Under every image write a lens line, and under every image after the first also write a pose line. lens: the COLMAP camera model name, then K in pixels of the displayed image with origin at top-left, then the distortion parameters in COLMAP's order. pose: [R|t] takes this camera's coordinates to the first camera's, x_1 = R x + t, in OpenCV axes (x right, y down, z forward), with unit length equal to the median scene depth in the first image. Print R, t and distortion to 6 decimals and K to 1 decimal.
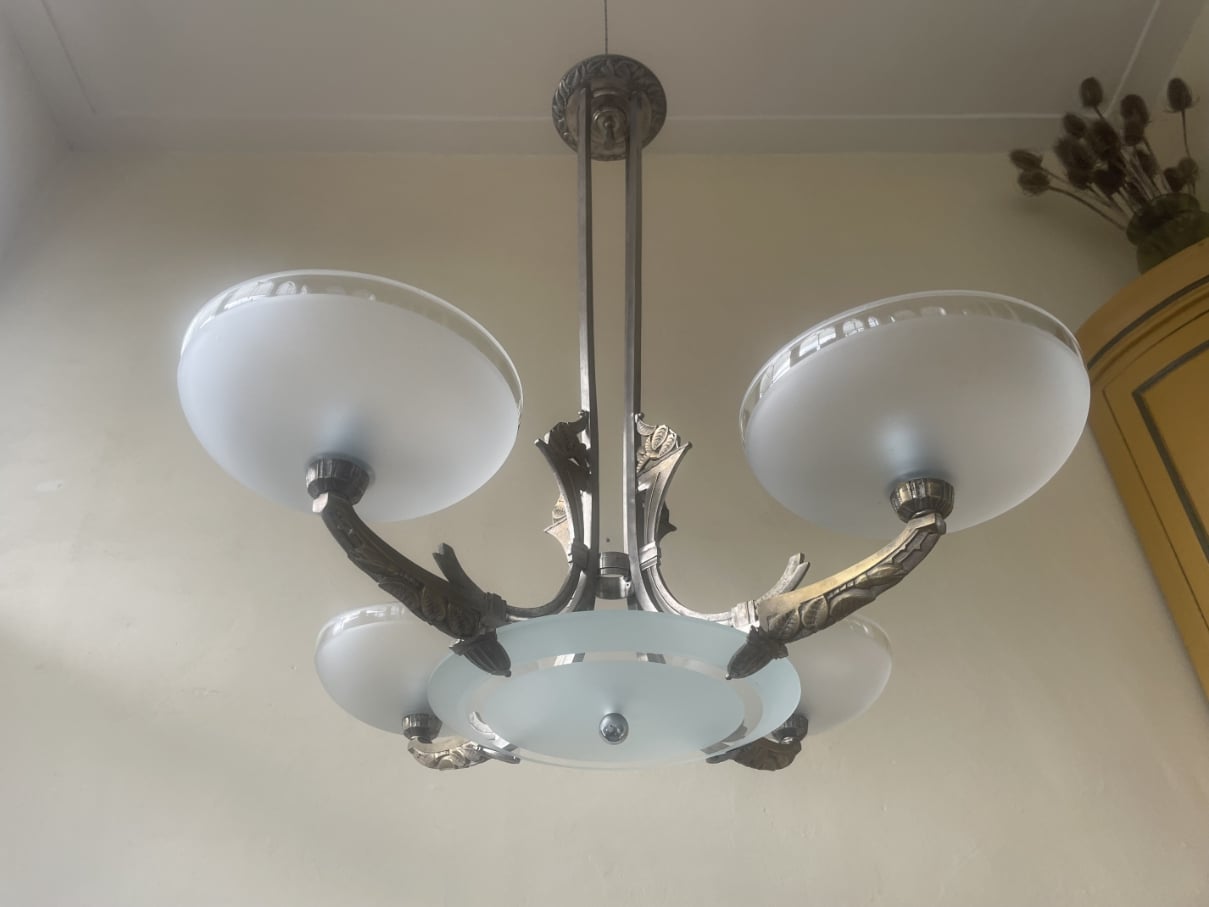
lens RADIAL K [[926.2, 0, 604.5], [0, 926.2, 453.5], [0, 0, 1]] dist [0.081286, -0.154206]
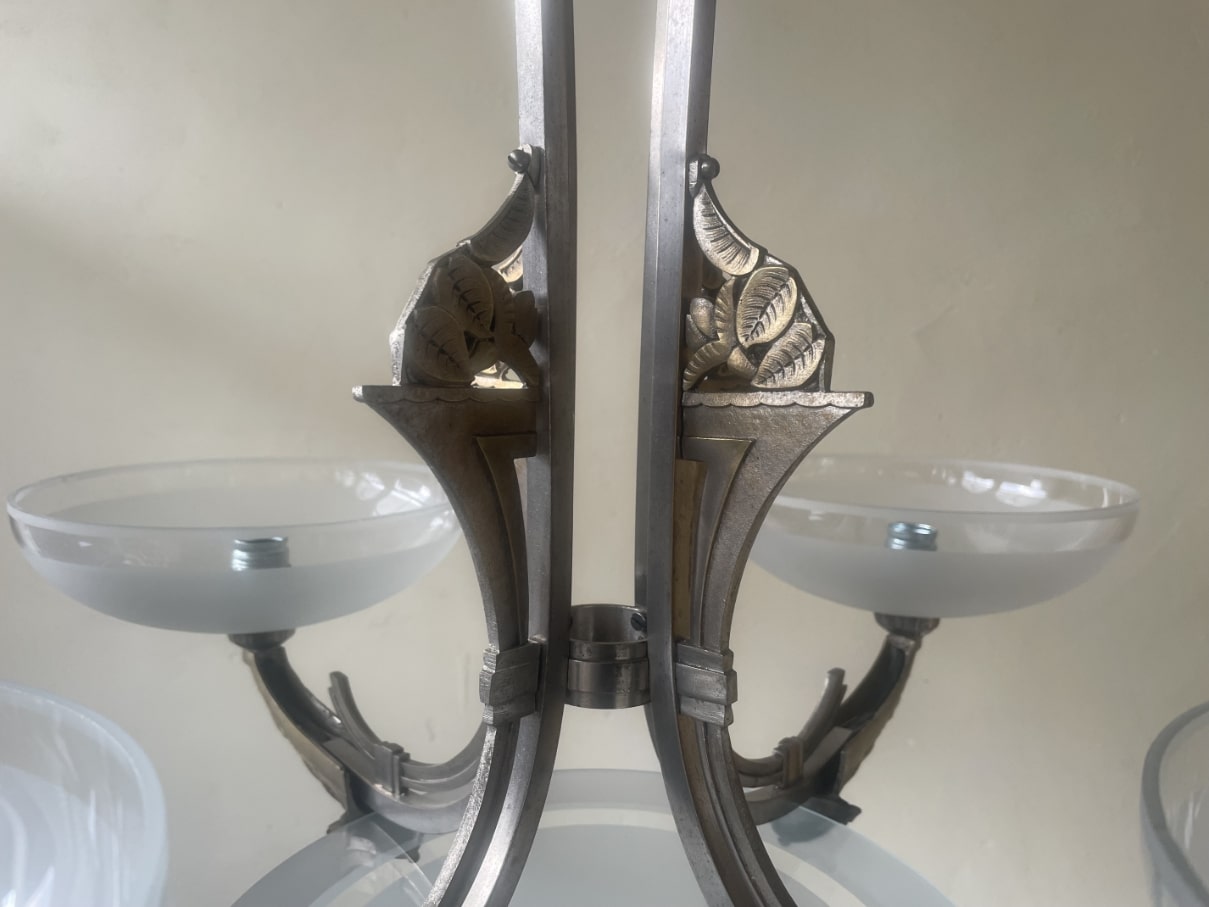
lens RADIAL K [[917.6, 0, 628.2], [0, 917.6, 448.7], [0, 0, 1]] dist [0.073606, -0.104690]
pose [[0.999236, 0.018128, 0.034620, 0.003283], [-0.037112, 0.717668, 0.695396, -0.217840], [-0.012239, -0.696149, 0.717793, 0.809475]]
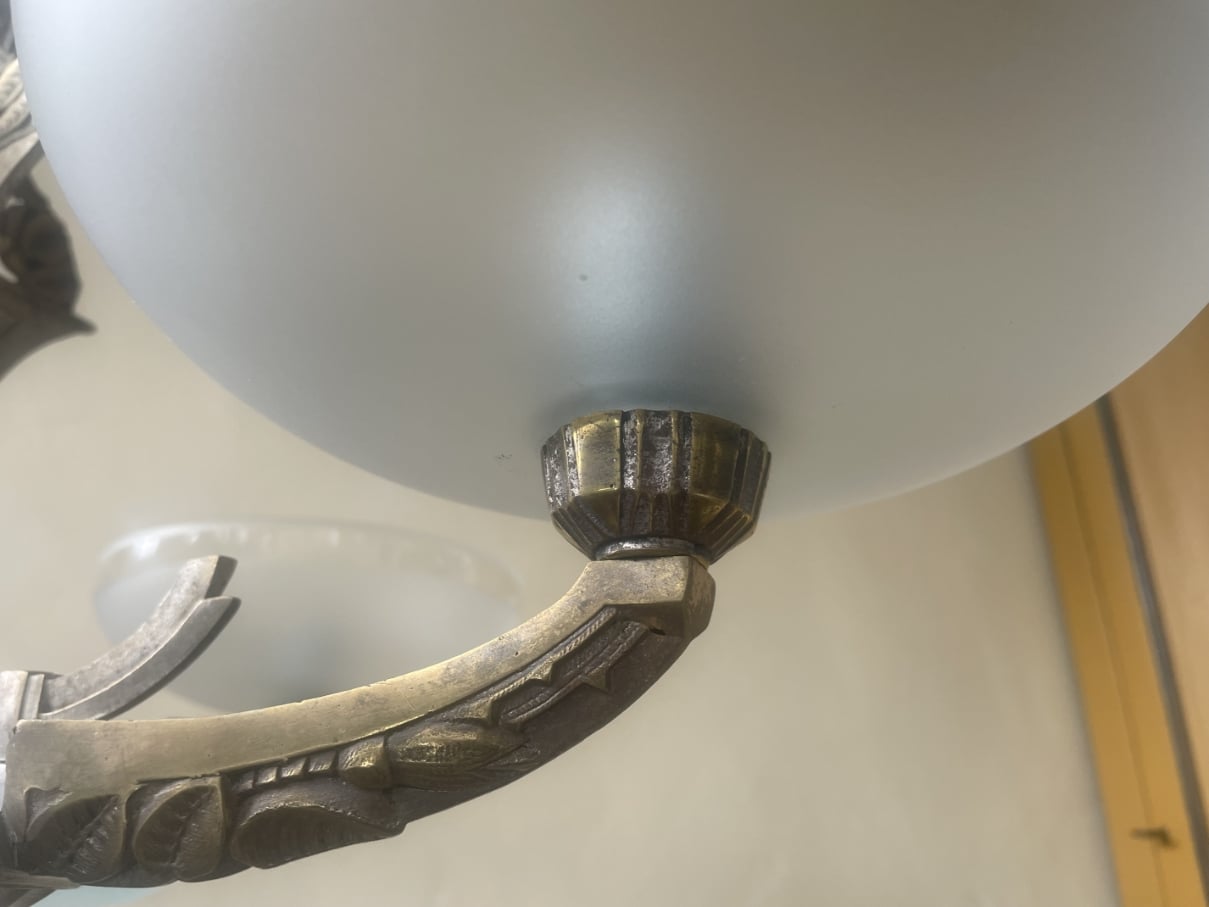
lens RADIAL K [[926.2, 0, 604.5], [0, 926.2, 453.5], [0, 0, 1]] dist [0.081286, -0.154206]
pose [[0.934154, 0.134168, 0.330689, 0.191359], [-0.209470, 0.956360, 0.203710, -0.006505], [-0.288927, -0.259566, 0.921492, 0.609025]]
